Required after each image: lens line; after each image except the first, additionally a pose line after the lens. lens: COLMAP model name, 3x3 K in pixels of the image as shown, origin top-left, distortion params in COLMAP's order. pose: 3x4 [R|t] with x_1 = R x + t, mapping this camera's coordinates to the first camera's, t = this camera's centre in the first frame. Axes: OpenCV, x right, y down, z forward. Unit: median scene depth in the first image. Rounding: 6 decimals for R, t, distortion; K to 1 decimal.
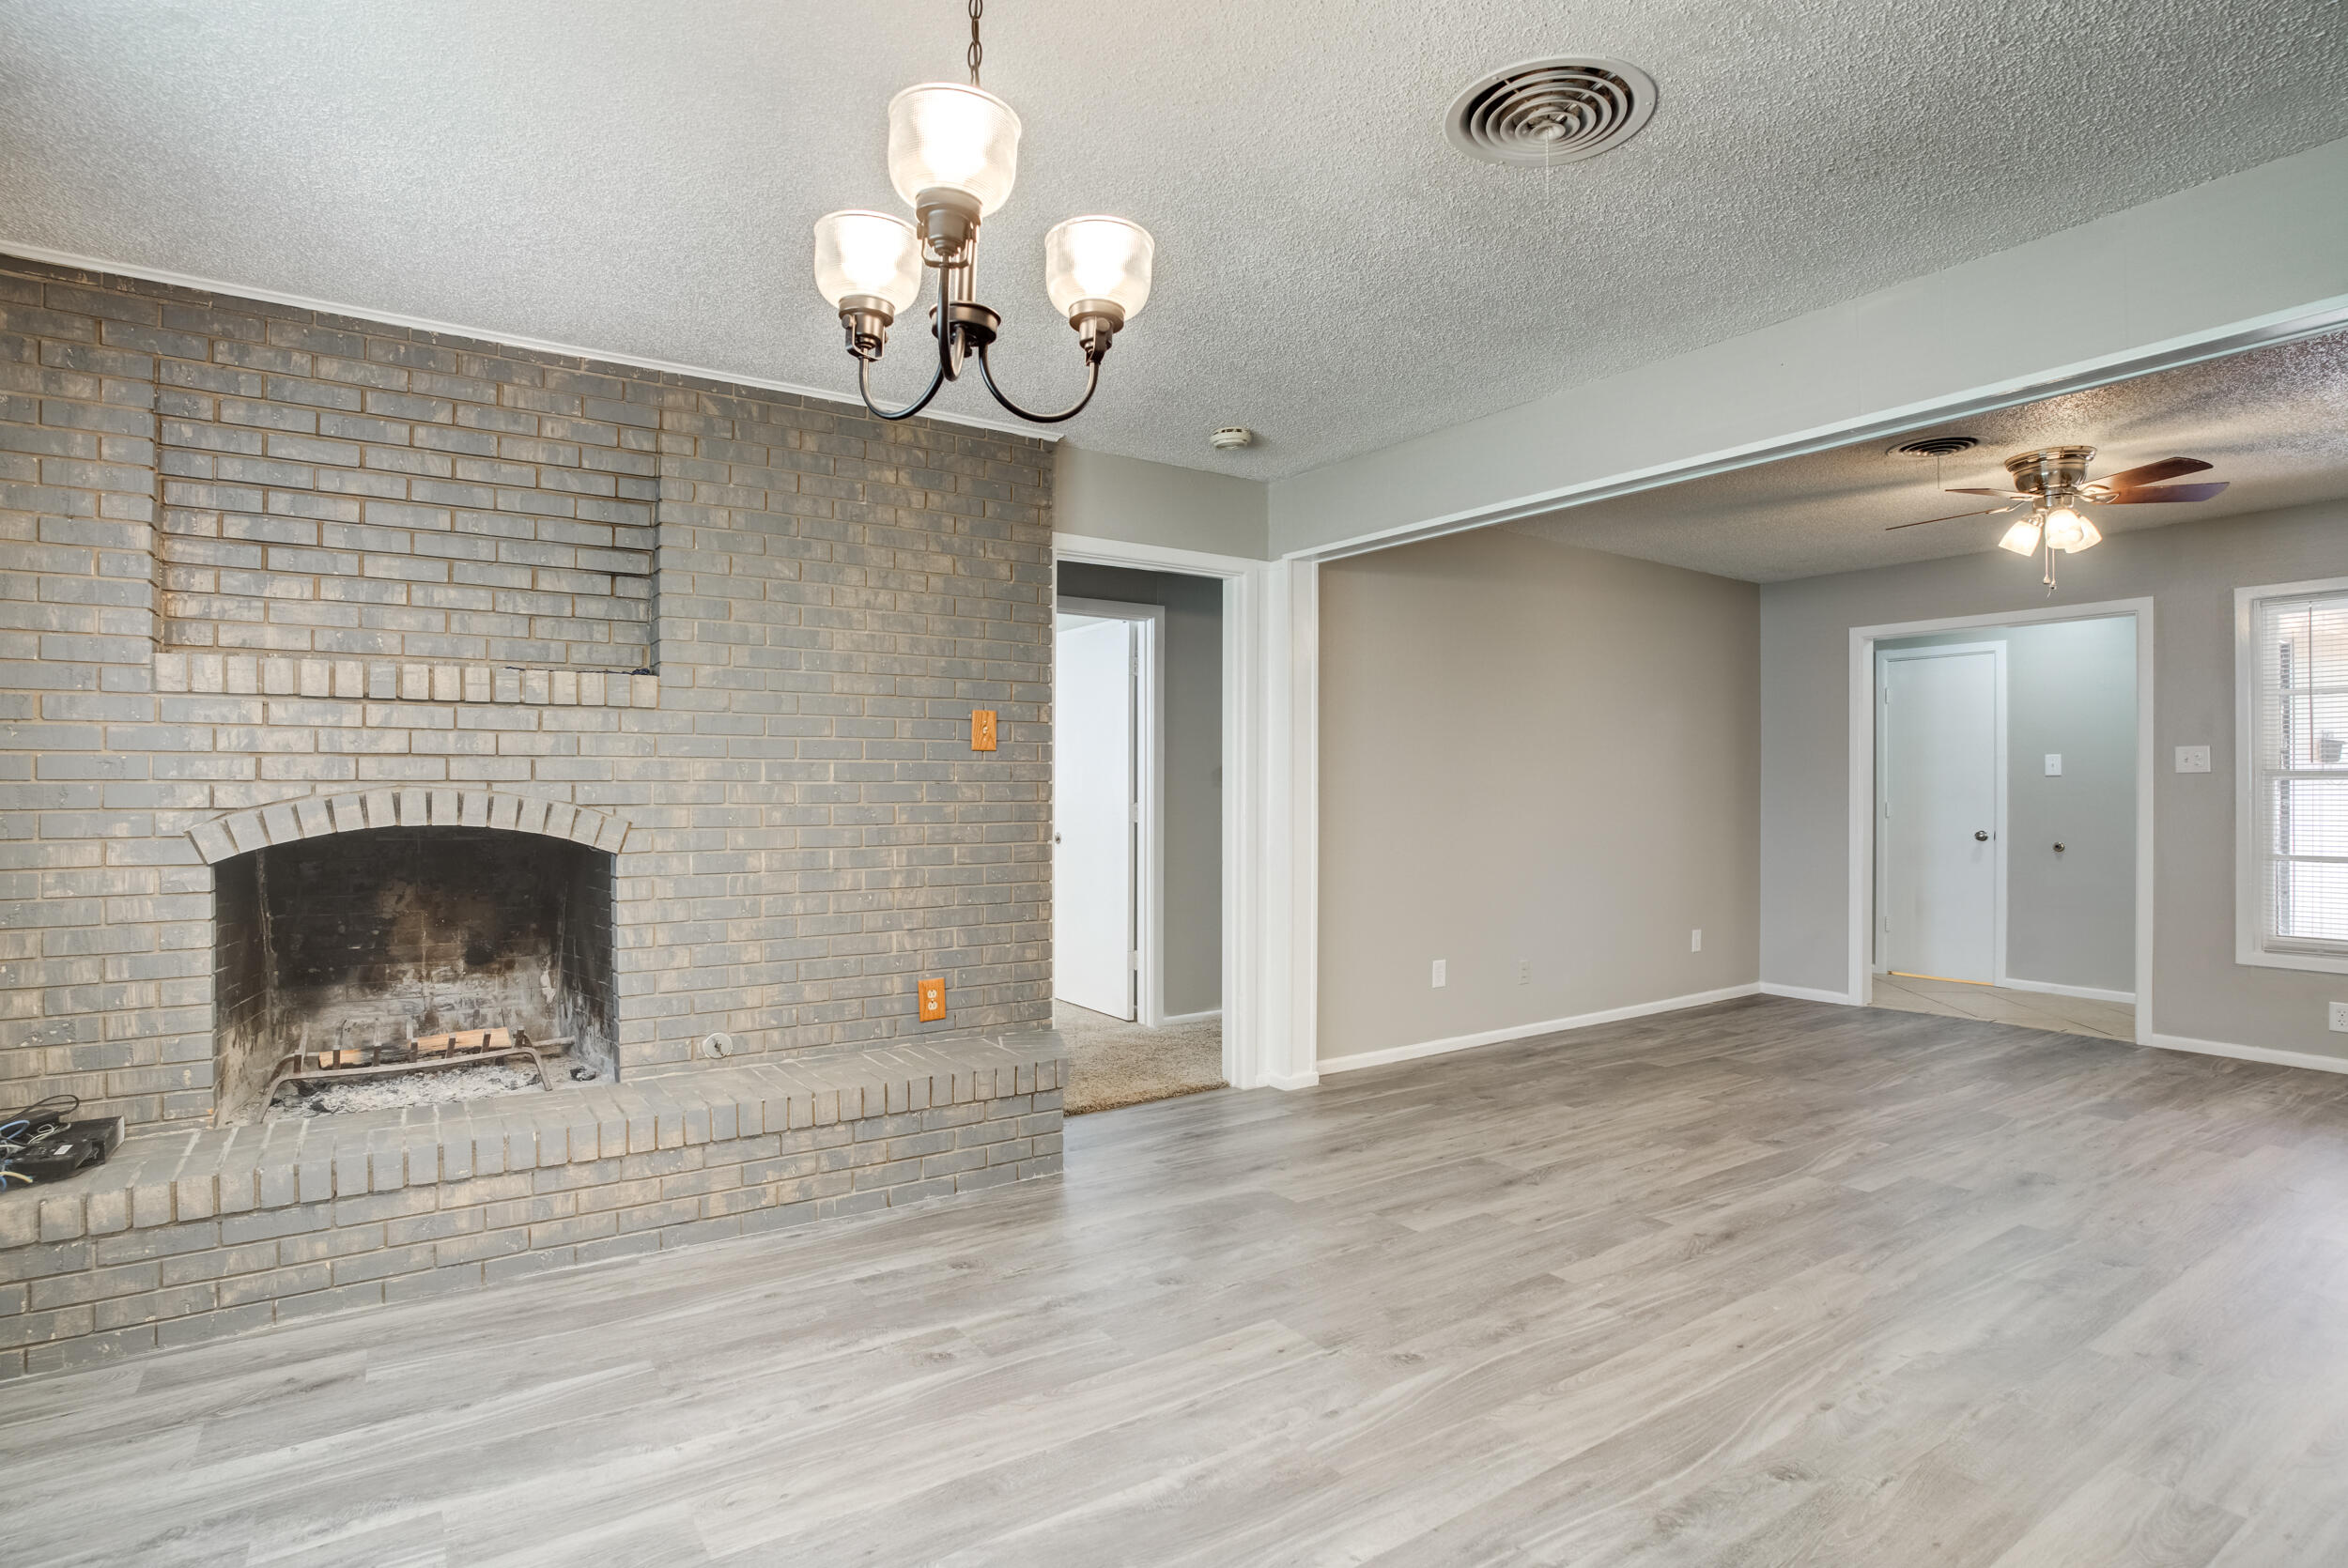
lens RADIAL K [[1158.2, 0, 1140.1], [0, 1158.2, 769.0], [0, 0, 1]] dist [-0.063687, 0.026053]
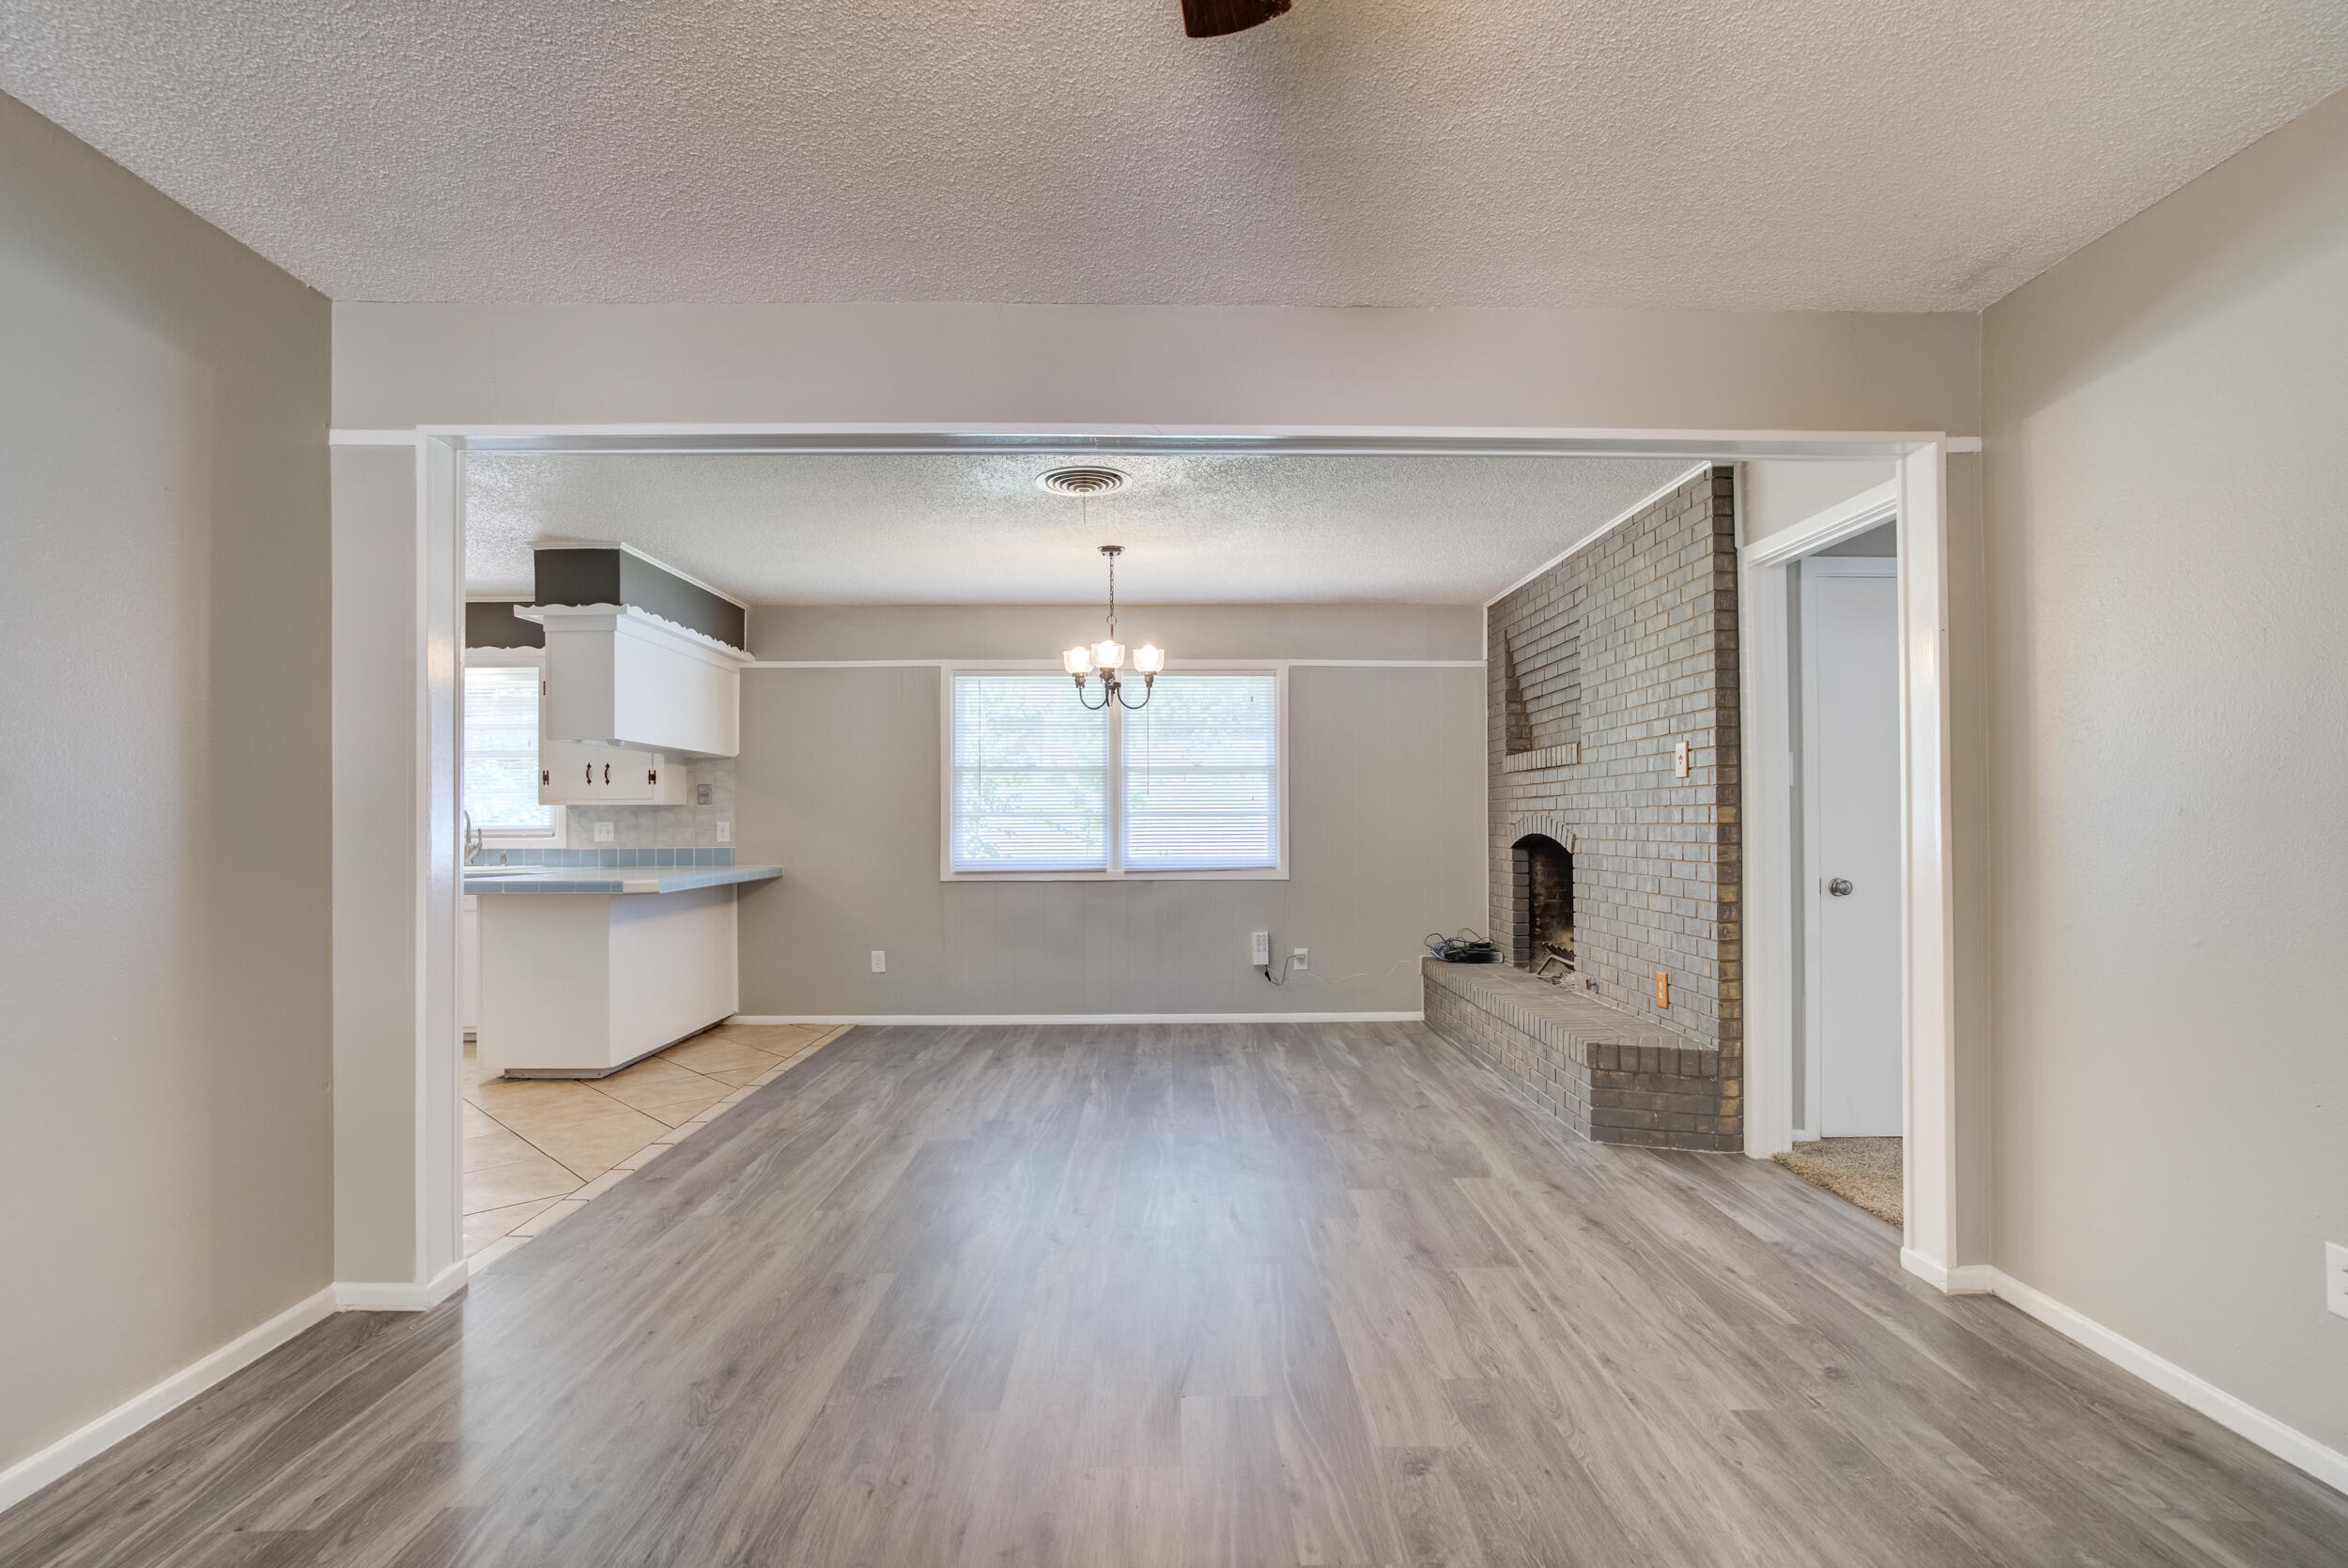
lens RADIAL K [[1158.2, 0, 1189.3], [0, 1158.2, 793.5], [0, 0, 1]] dist [-0.063687, 0.026053]
pose [[-0.515300, -0.018856, -0.856803, 1.303248], [0.013751, 0.999447, -0.030265, 0.031459], [0.856900, -0.027378, -0.514756, 1.435739]]
